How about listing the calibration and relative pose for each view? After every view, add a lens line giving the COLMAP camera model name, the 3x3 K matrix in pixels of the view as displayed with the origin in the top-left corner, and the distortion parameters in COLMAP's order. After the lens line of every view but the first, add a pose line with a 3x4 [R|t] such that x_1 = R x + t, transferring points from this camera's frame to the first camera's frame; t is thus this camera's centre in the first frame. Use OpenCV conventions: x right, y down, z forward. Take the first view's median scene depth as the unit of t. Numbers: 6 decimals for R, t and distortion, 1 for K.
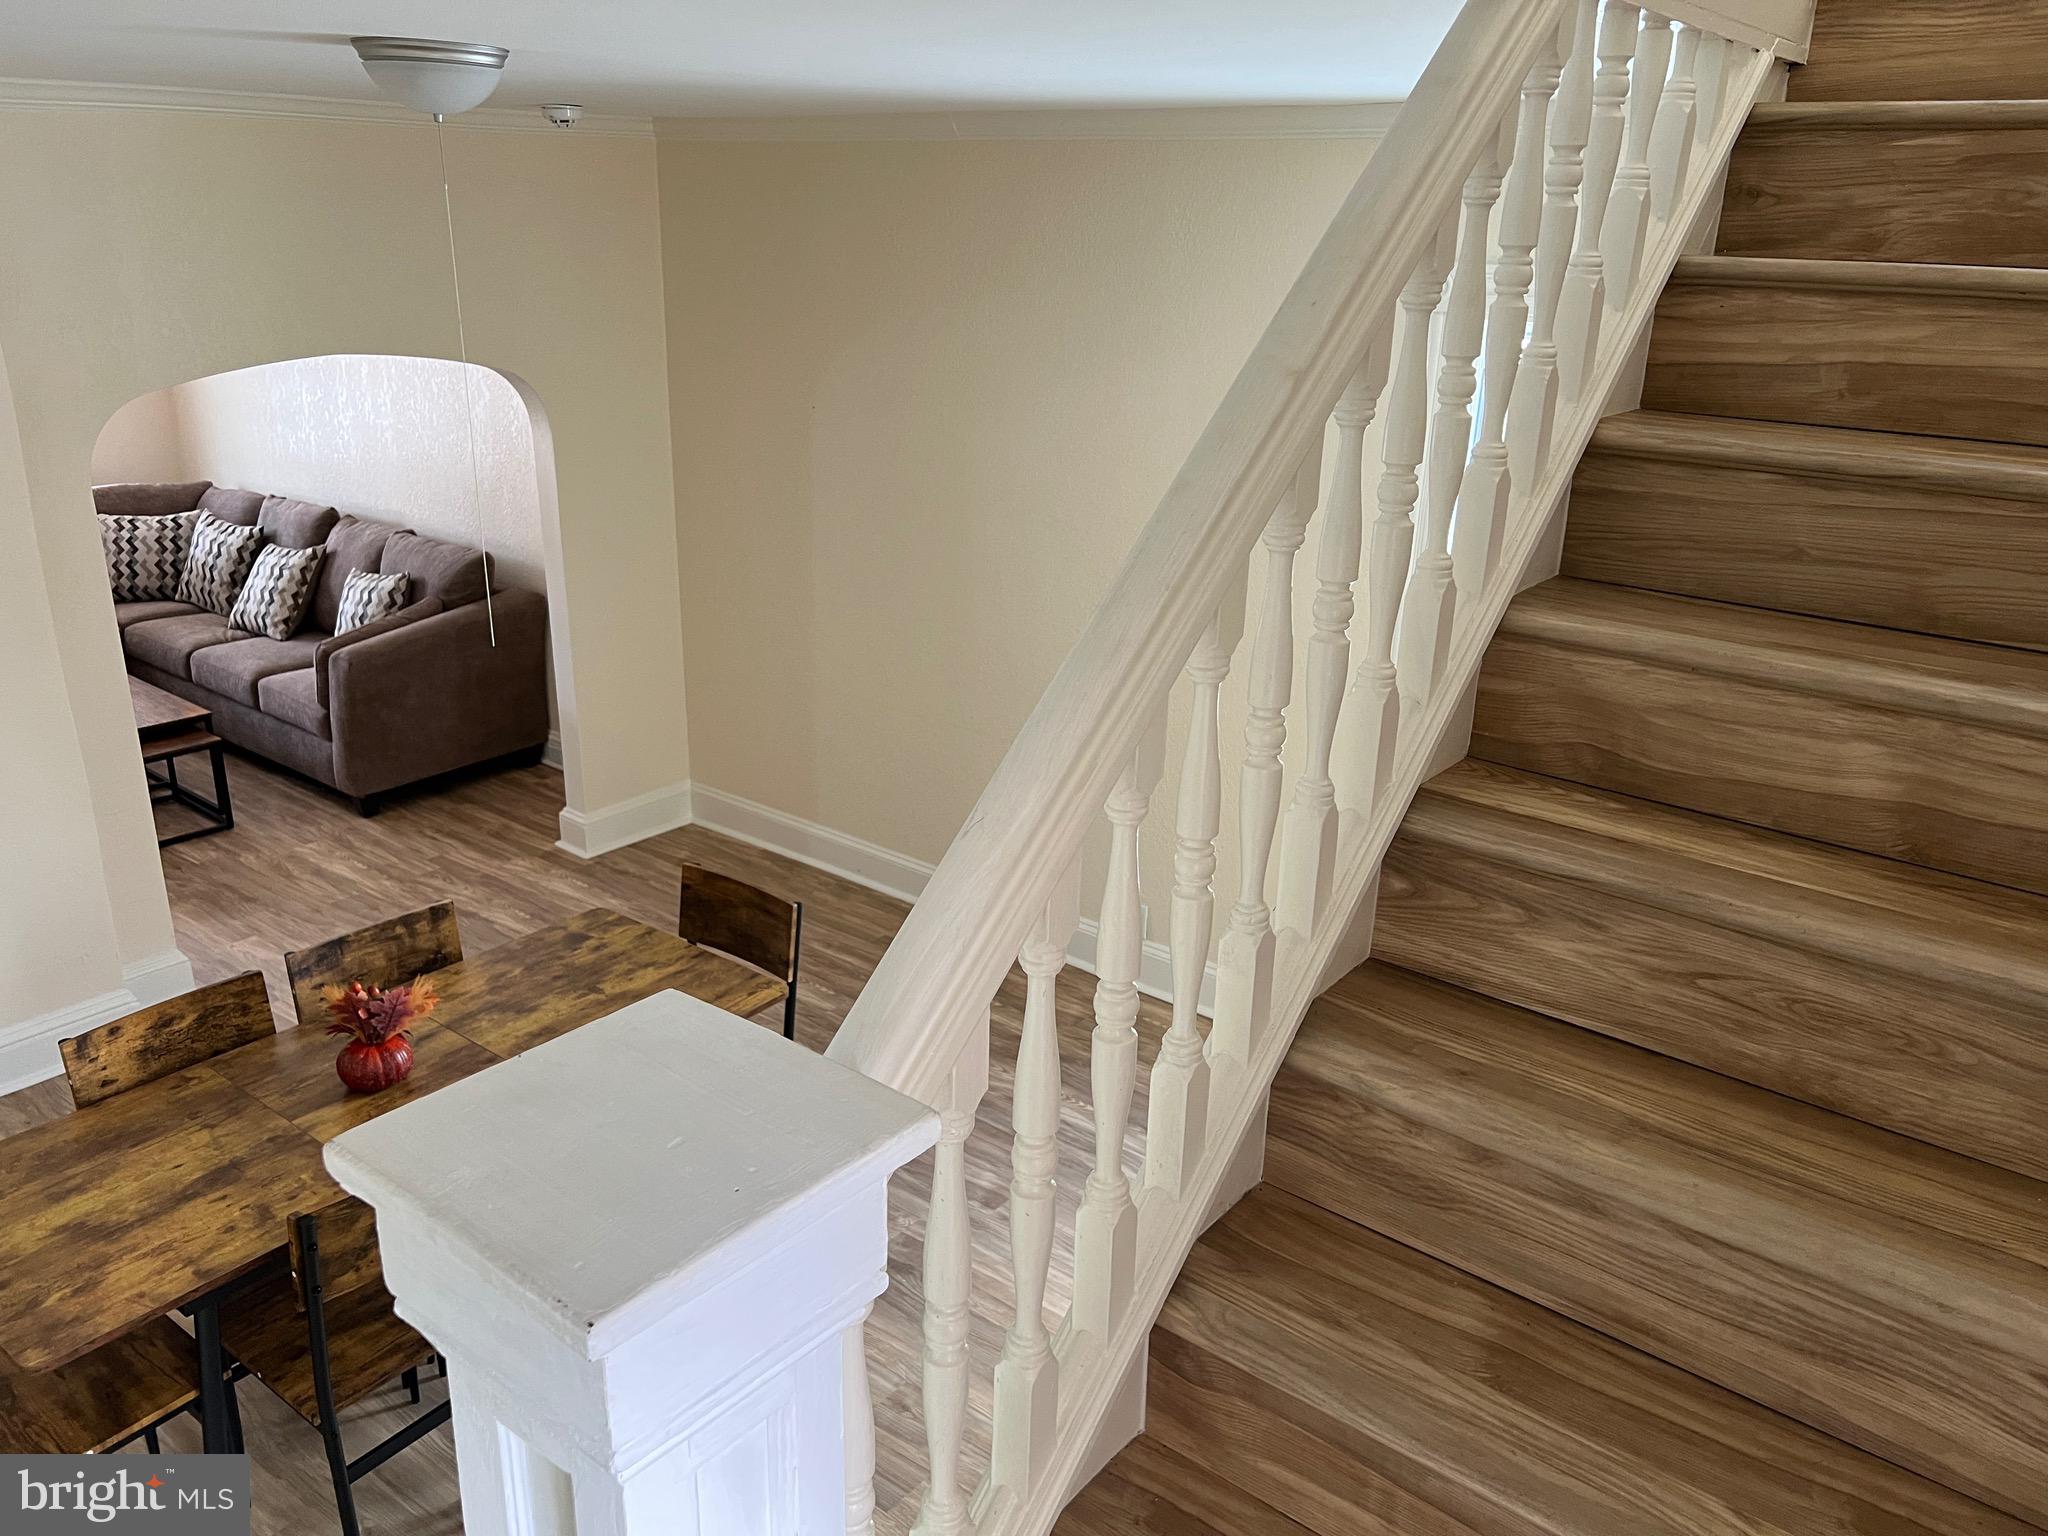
lens RADIAL K [[1538.2, 0, 1024.0], [0, 1538.2, 768.0], [0, 0, 1]] dist [0.032222, -0.001084]
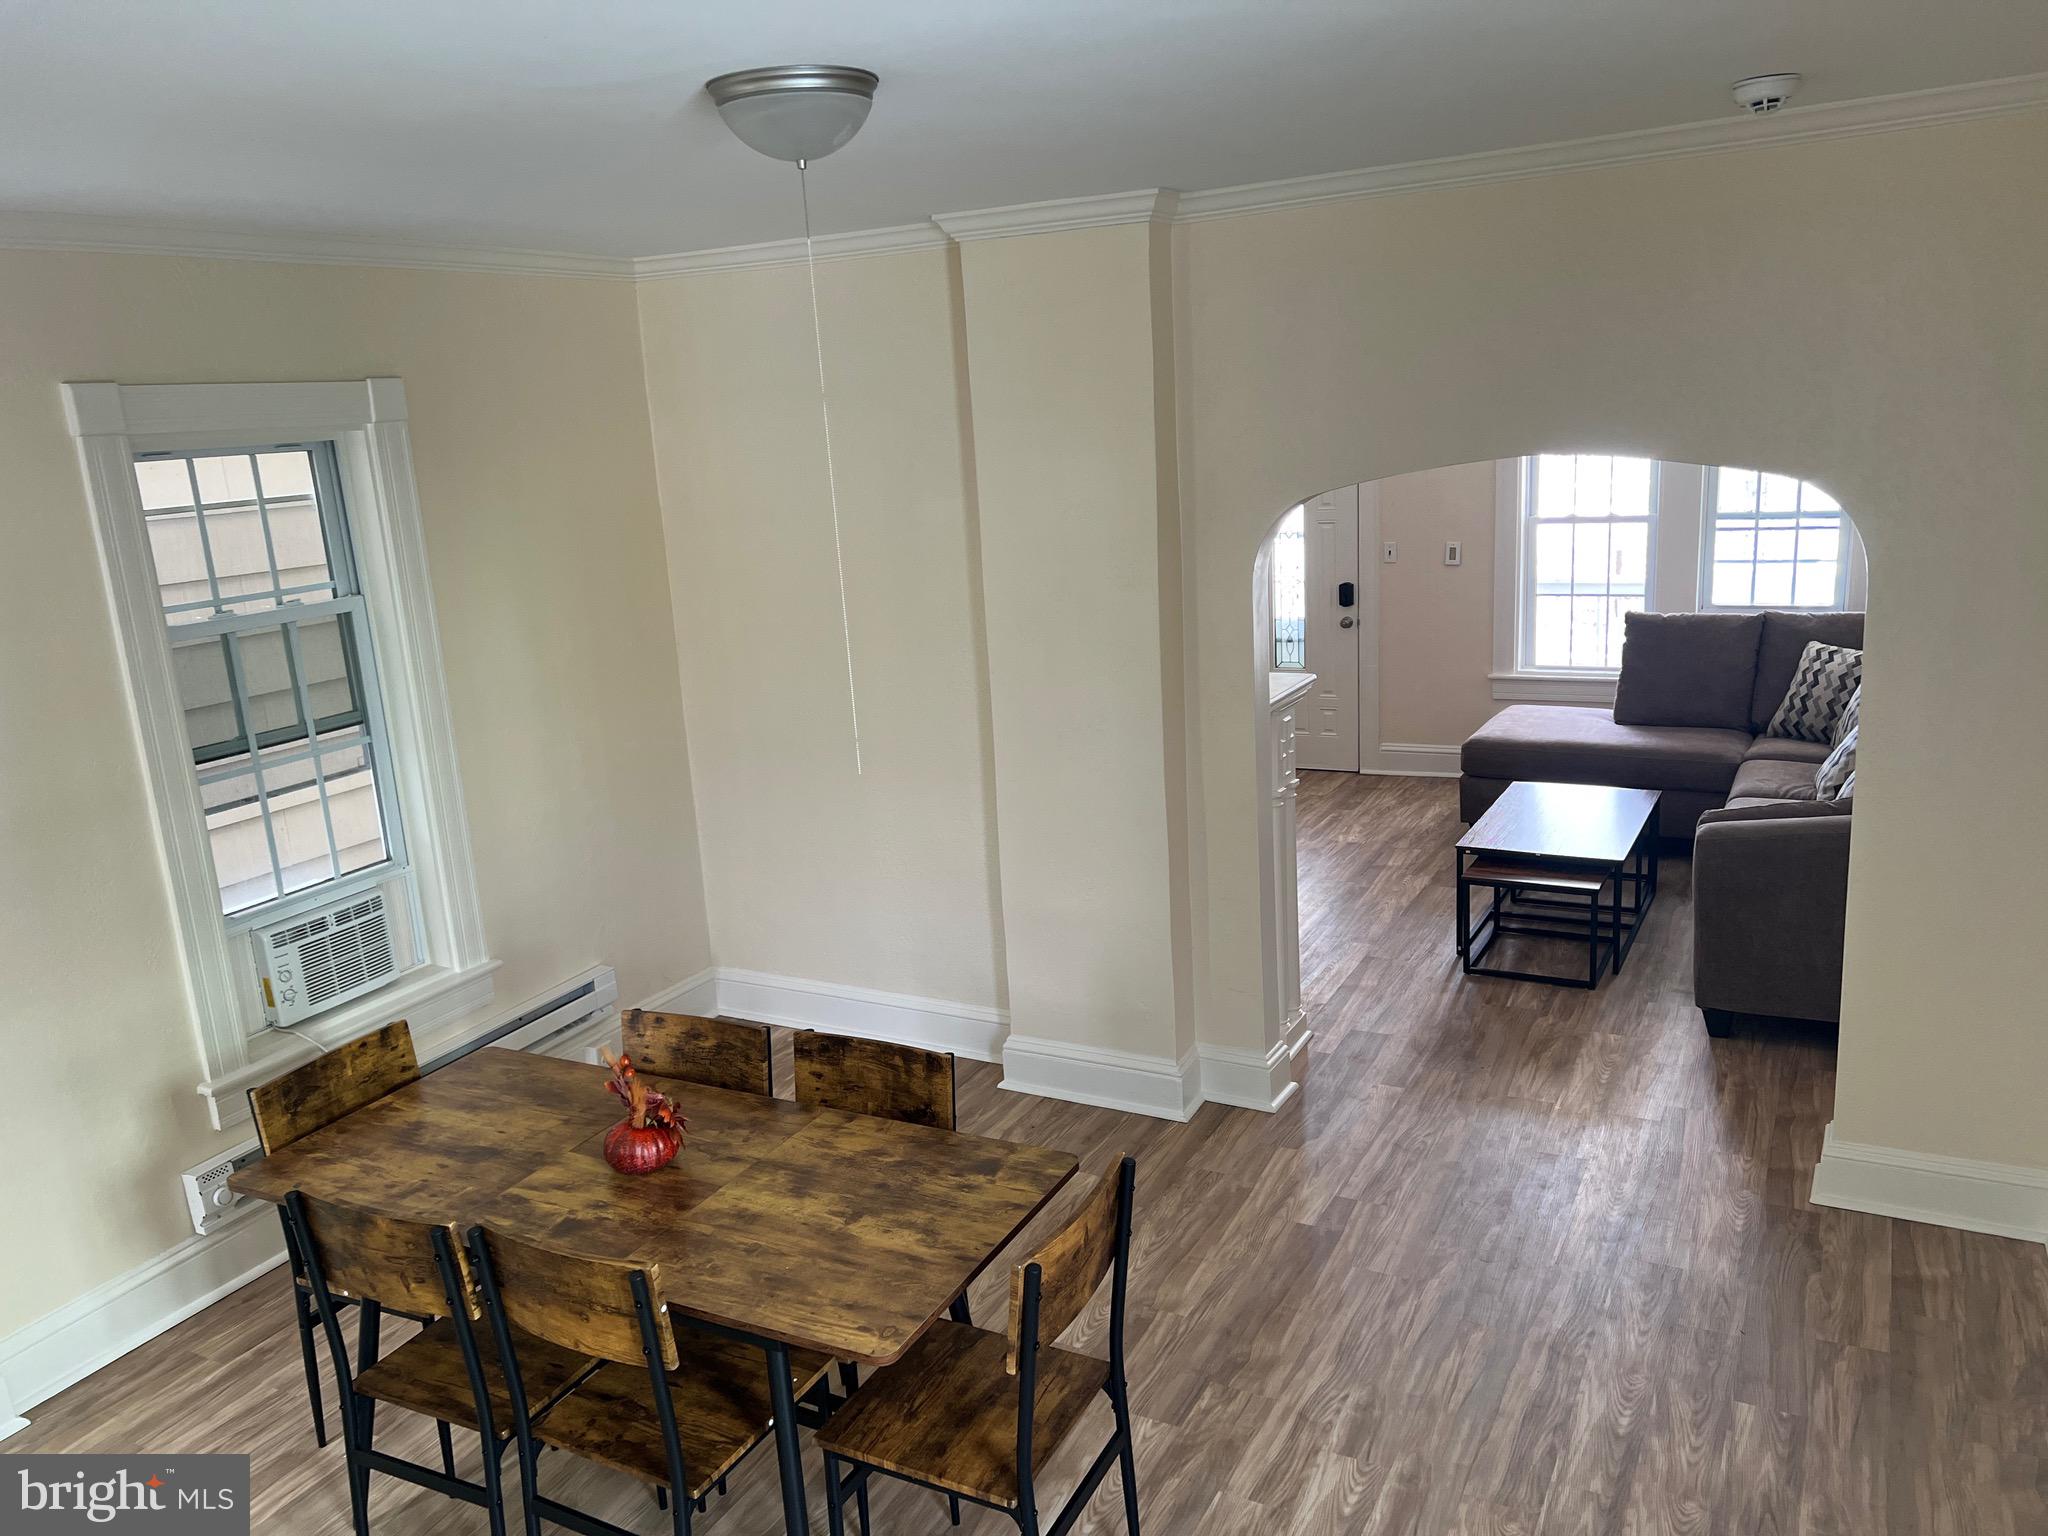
lens RADIAL K [[1538.2, 0, 1024.0], [0, 1538.2, 768.0], [0, 0, 1]] dist [0.032222, -0.001084]
pose [[0.175191, 0.189438, -0.966137, 0.460565], [-0.269533, 0.953052, 0.137998, -0.209195], [0.946921, 0.236230, 0.218026, 0.868361]]
